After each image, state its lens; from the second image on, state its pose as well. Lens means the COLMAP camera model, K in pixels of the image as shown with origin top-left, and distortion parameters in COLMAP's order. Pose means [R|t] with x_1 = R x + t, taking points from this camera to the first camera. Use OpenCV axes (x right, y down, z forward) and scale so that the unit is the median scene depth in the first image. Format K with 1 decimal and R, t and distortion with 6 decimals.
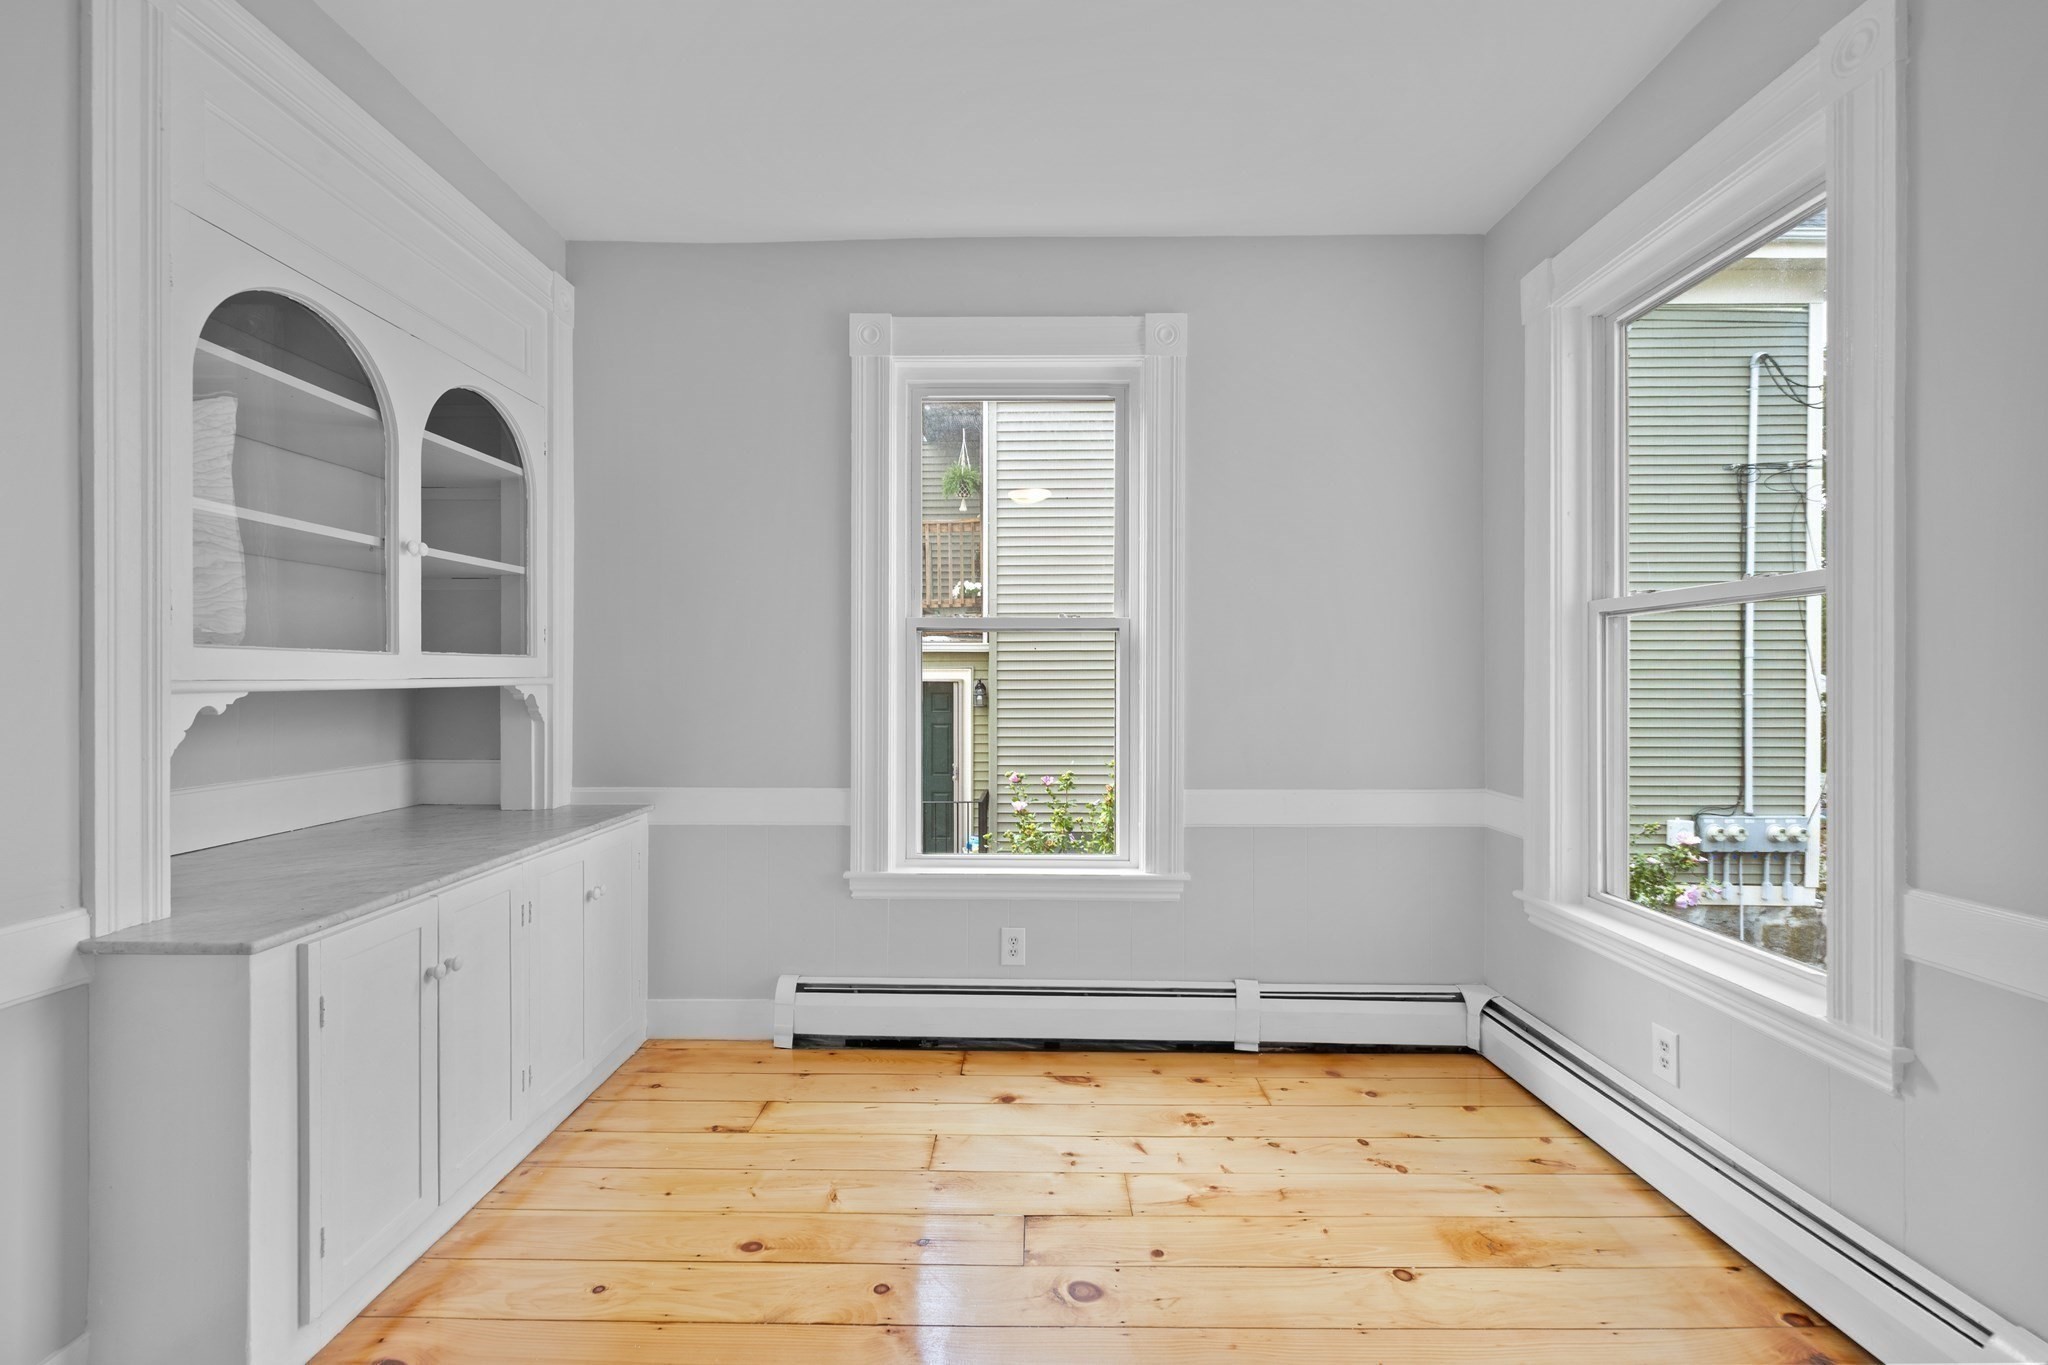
lens RADIAL K [[866.5, 0, 1012.9], [0, 866.5, 682.3], [0, 0, 1]] dist [0.002667, -0.000349]
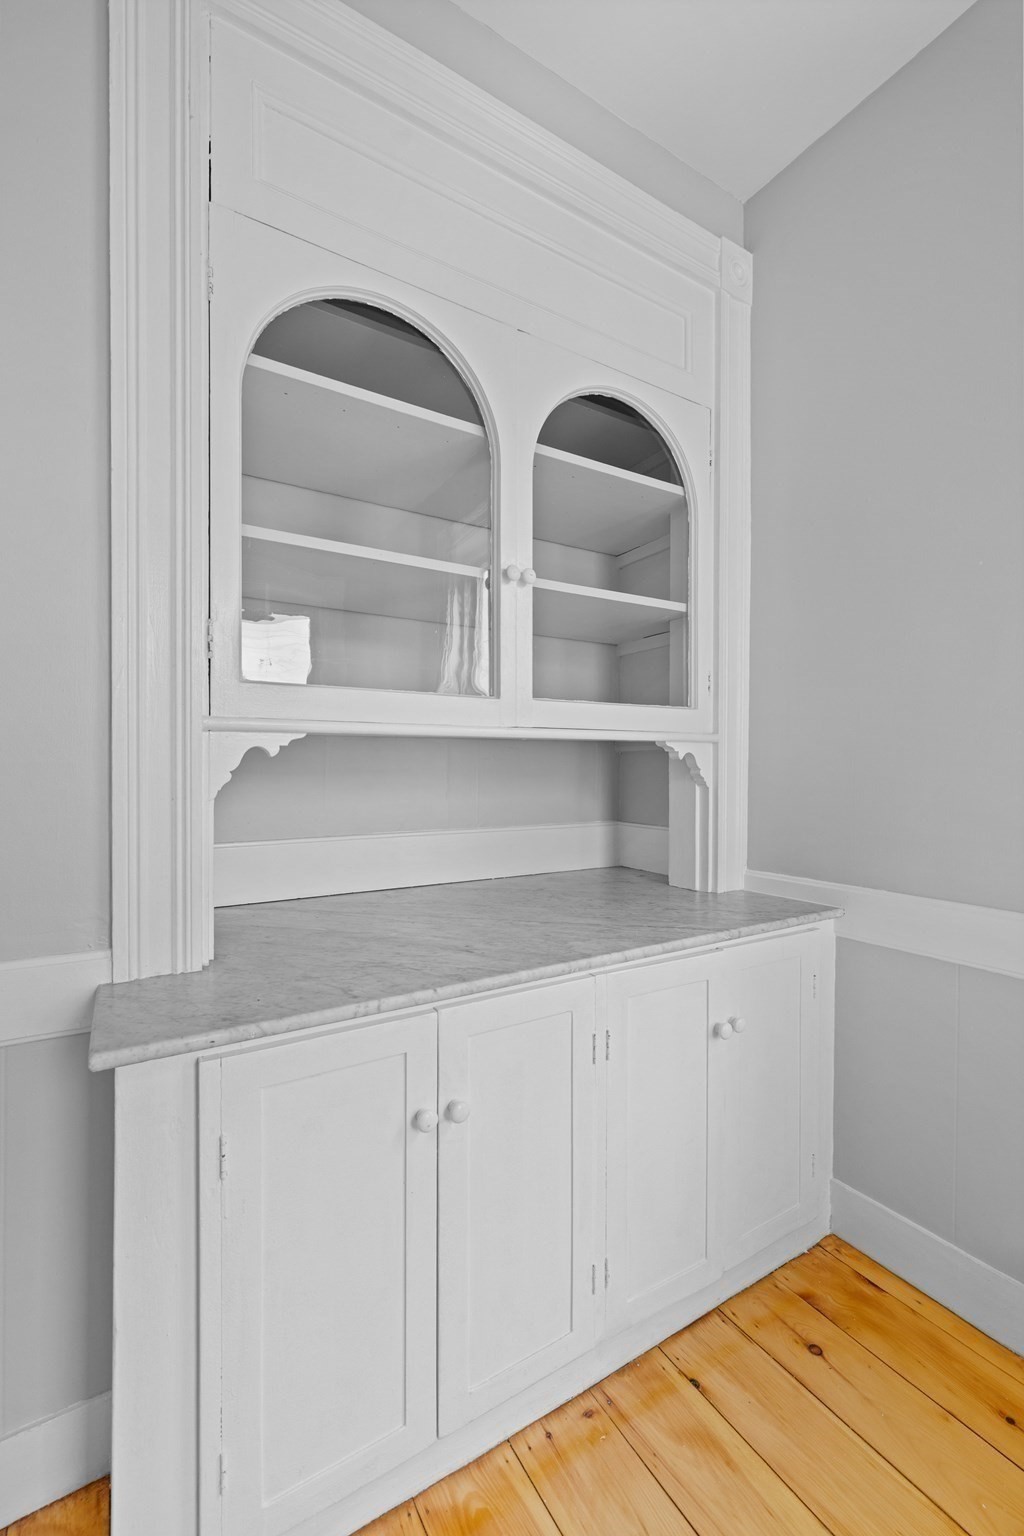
lens RADIAL K [[649.9, 0, 511.0], [0, 649.9, 766.4], [0, 0, 1]] dist [0.002667, -0.000349]
pose [[0.535927, 0.004714, -0.844251, -0.117574], [-0.008851, 0.999961, -0.000034, 0.027984], [0.844218, 0.007491, 0.535948, 0.518118]]
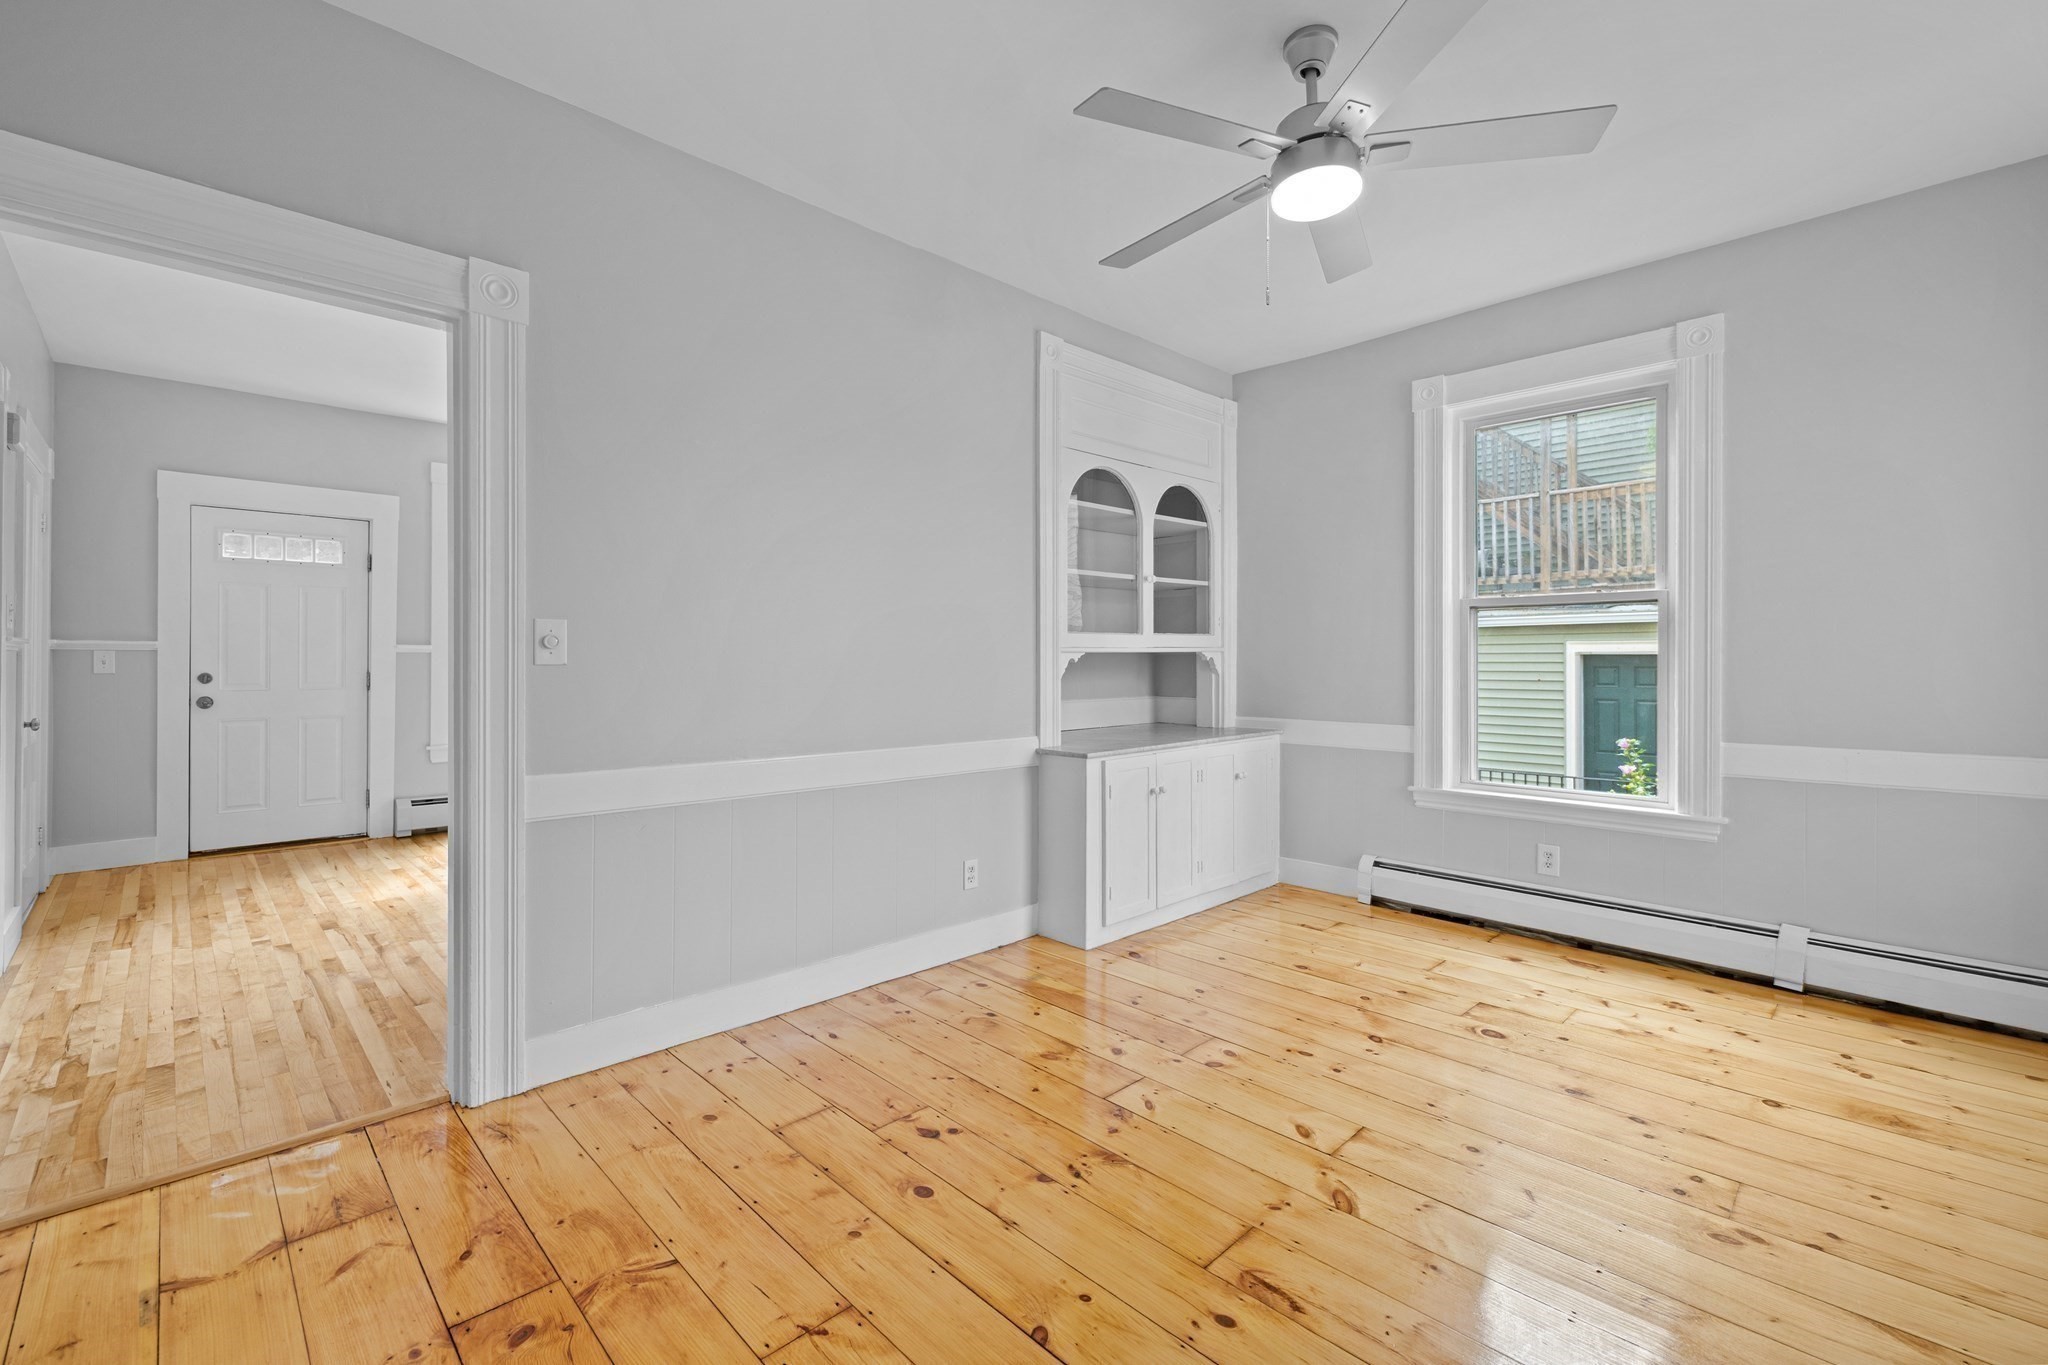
lens RADIAL K [[866.5, 0, 1017.8], [0, 866.5, 661.9], [0, 0, 1]] dist [0.002667, -0.000349]
pose [[0.702981, 0.000884, -0.711208, 0.368615], [-0.000191, 0.999999, 0.001054, 0.020783], [0.711209, -0.000605, 0.702981, -0.436889]]
